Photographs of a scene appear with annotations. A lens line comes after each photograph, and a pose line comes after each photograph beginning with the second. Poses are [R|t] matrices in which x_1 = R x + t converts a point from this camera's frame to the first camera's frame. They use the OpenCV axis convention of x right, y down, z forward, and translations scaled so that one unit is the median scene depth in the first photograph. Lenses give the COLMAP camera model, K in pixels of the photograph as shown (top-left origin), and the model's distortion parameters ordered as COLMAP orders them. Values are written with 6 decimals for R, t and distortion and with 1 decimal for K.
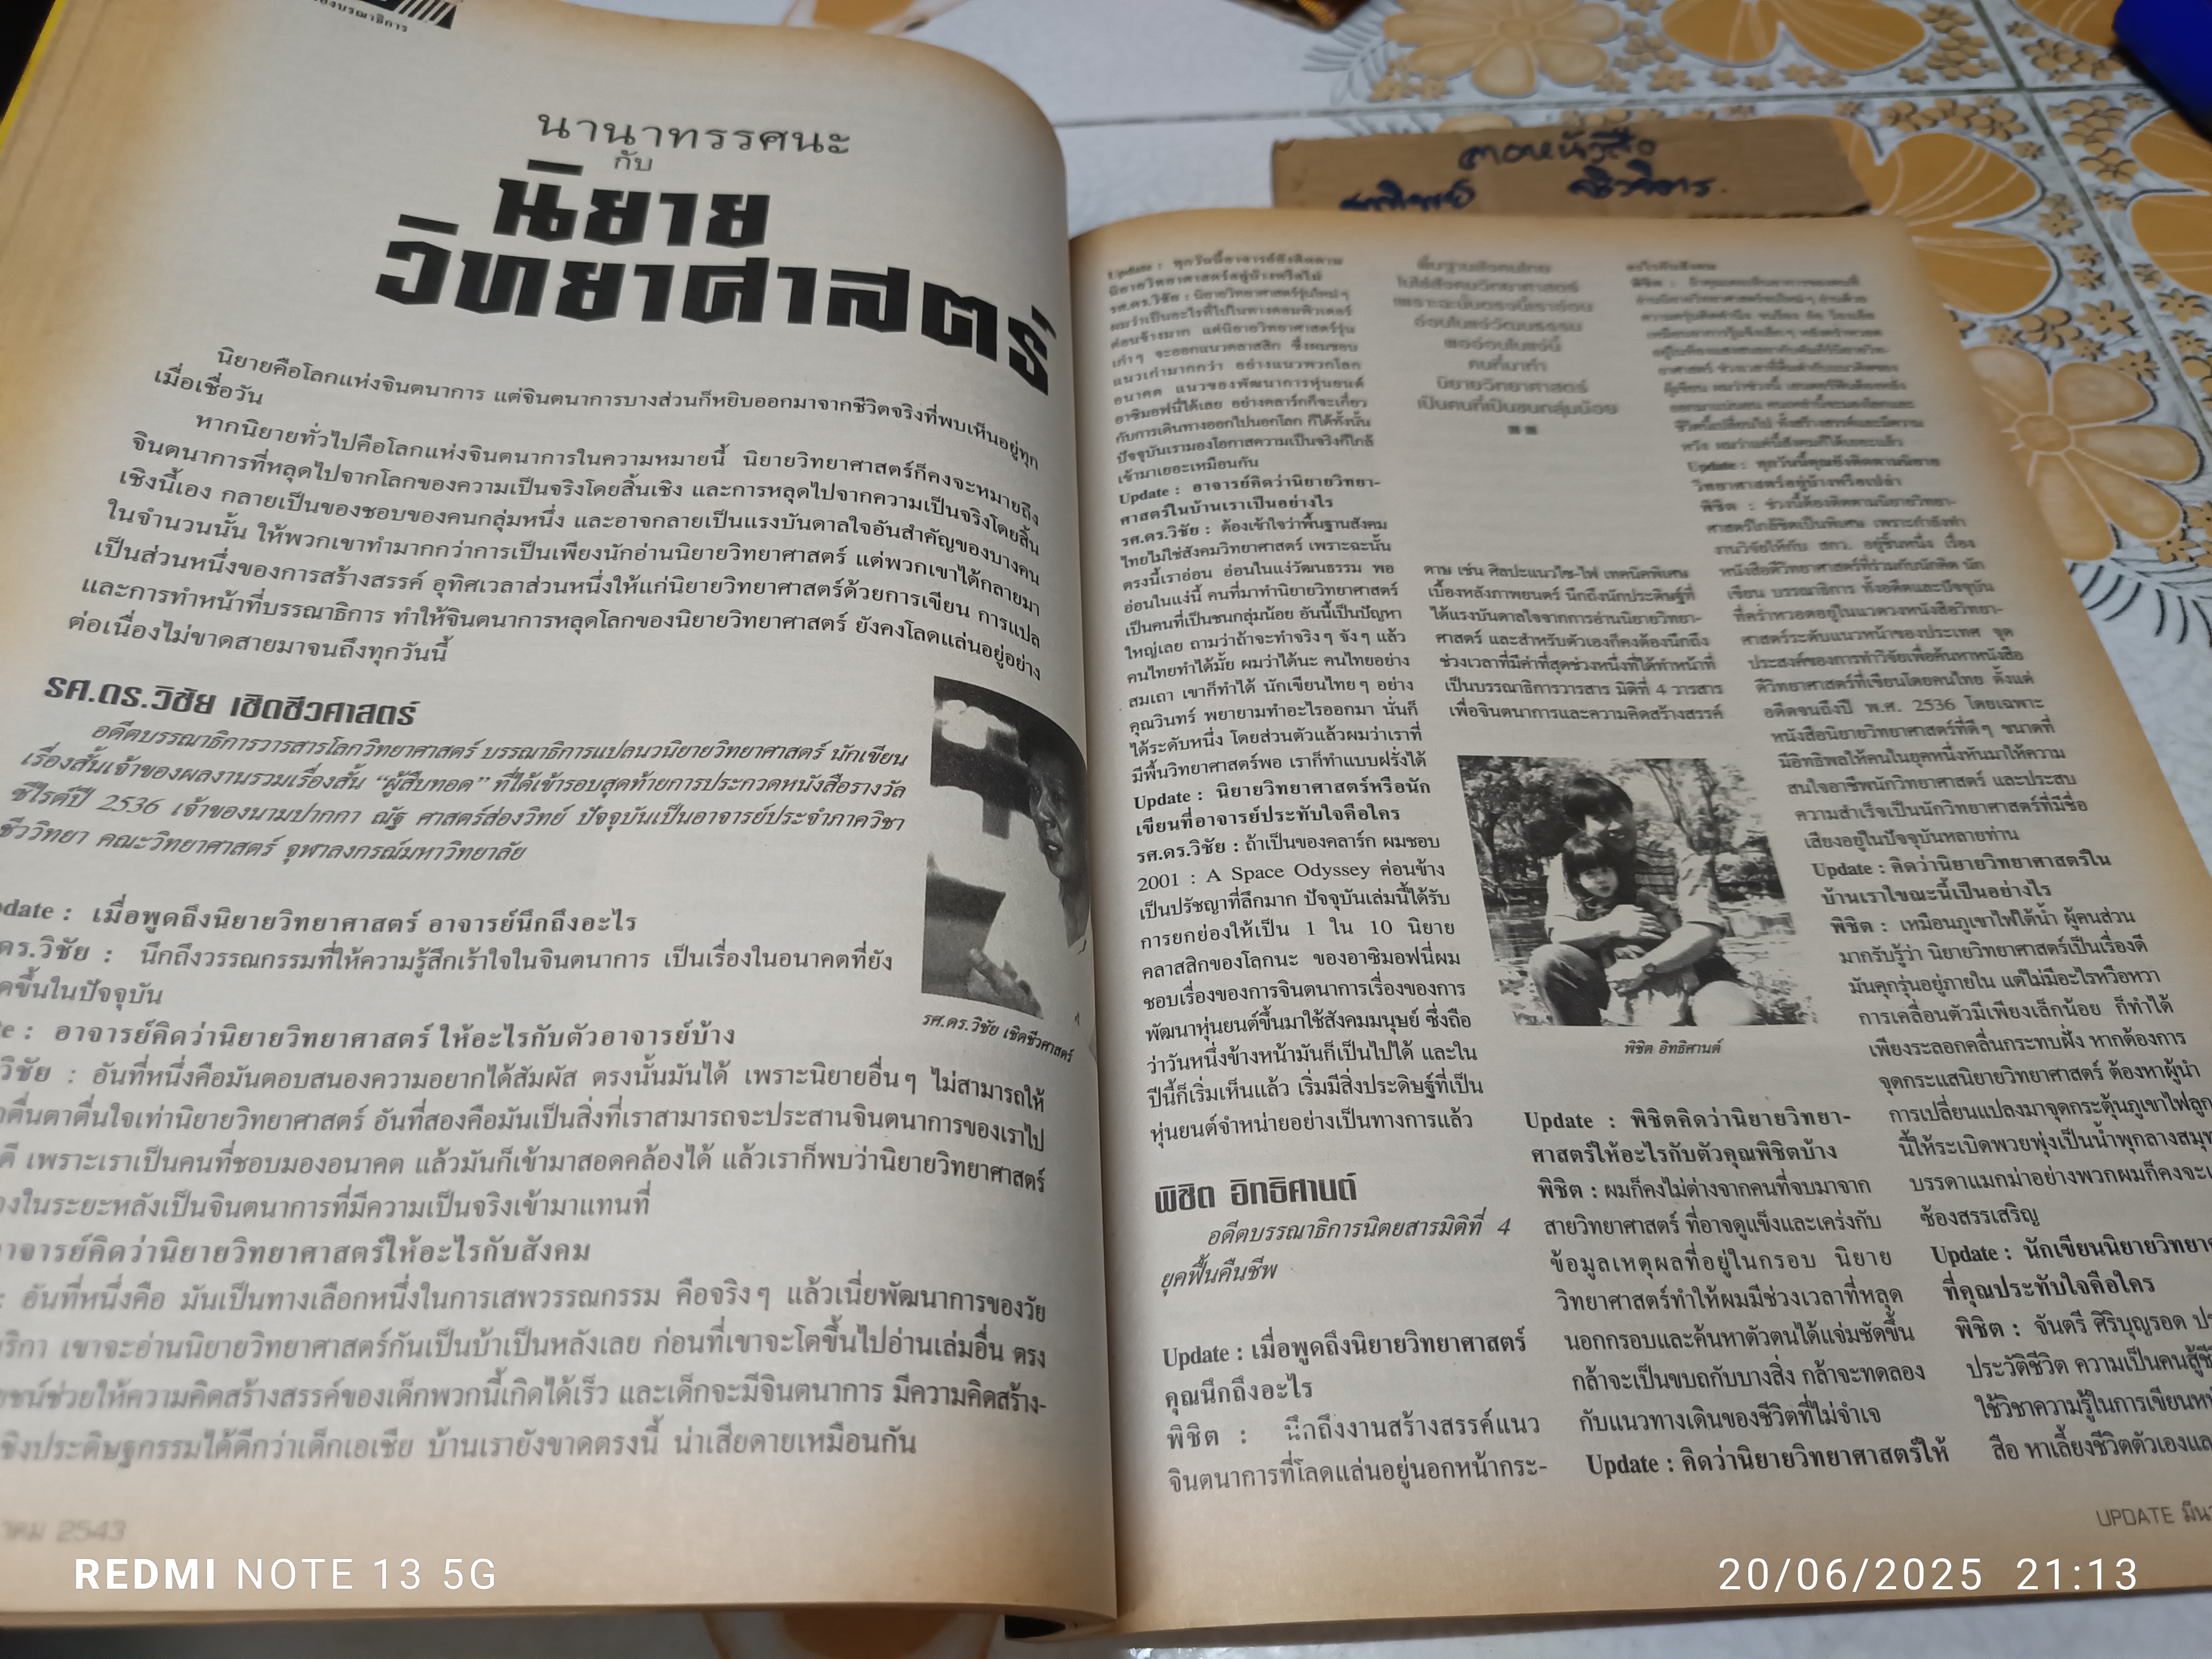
lens RADIAL K [[1523.2, 0, 1099.9], [0, 1523.2, 840.0], [0, 0, 1]] dist [-0.037595, 0.013226]
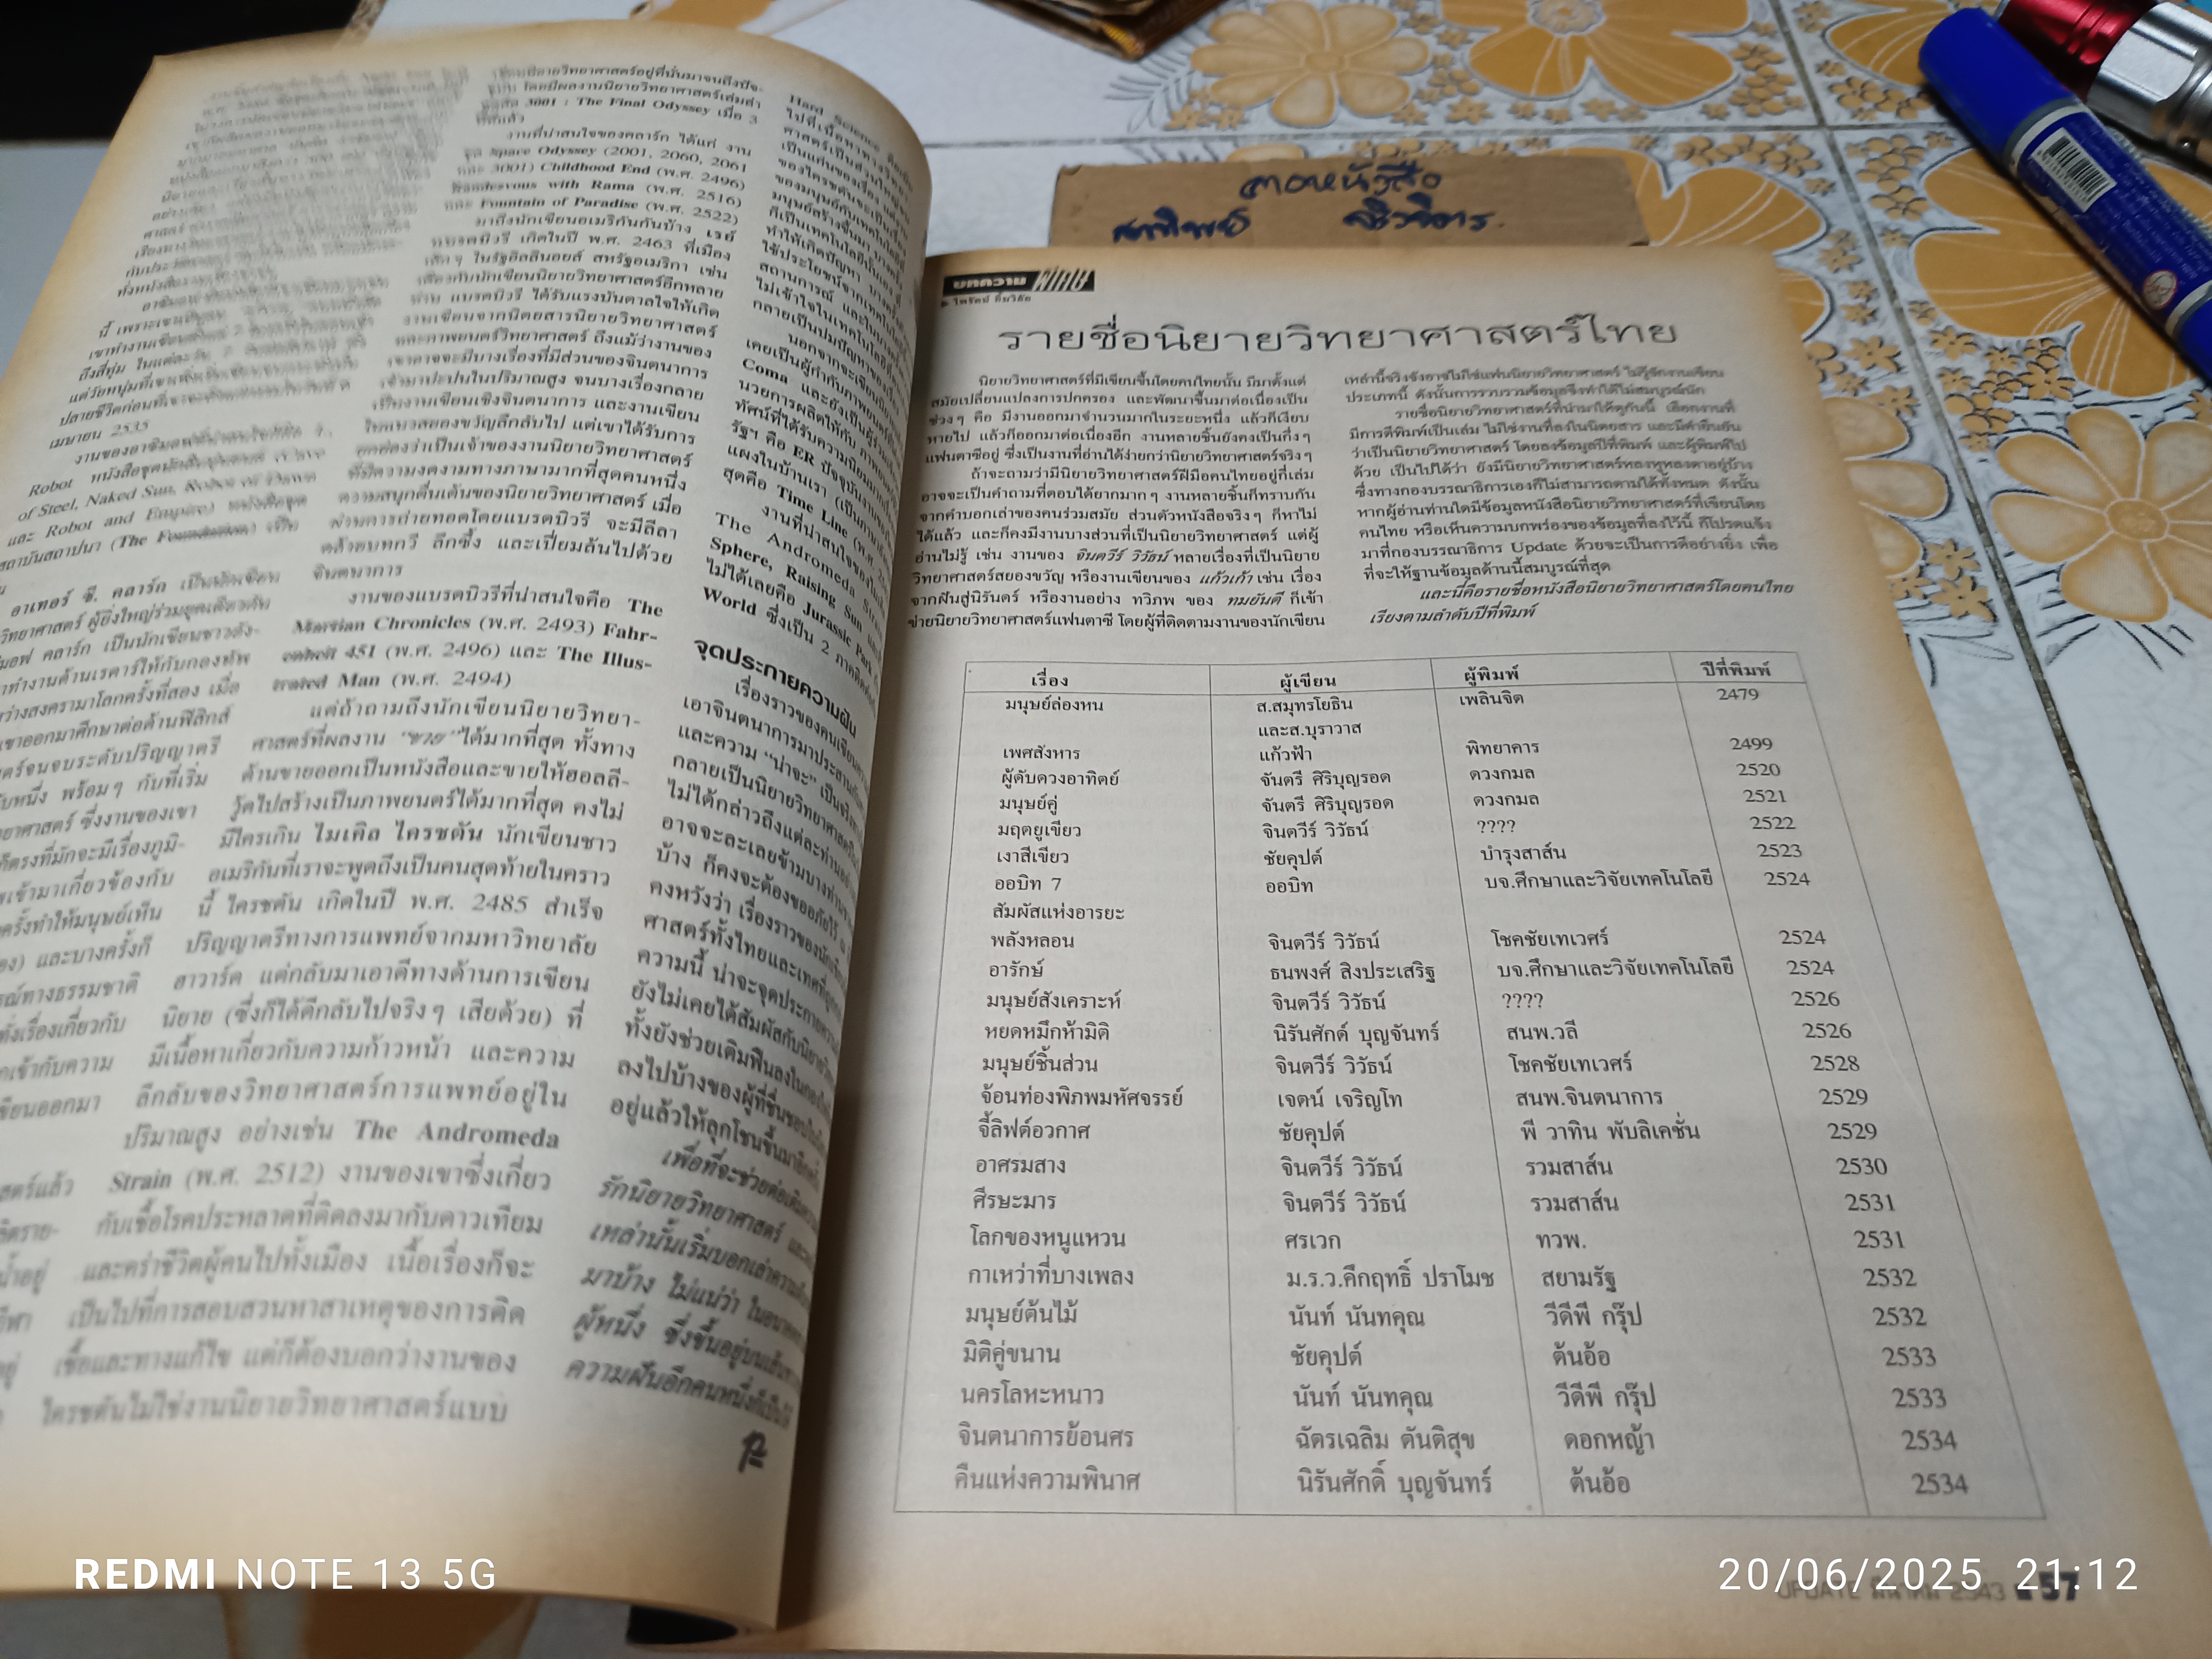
lens RADIAL K [[1523.2, 0, 1093.6], [0, 1523.2, 828.3], [0, 0, 1]] dist [-0.037595, 0.013226]
pose [[0.999594, 0.023365, -0.016319, 0.167233], [-0.023845, 0.999270, -0.029855, 0.004353], [0.015609, 0.030232, 0.999421, 0.011968]]
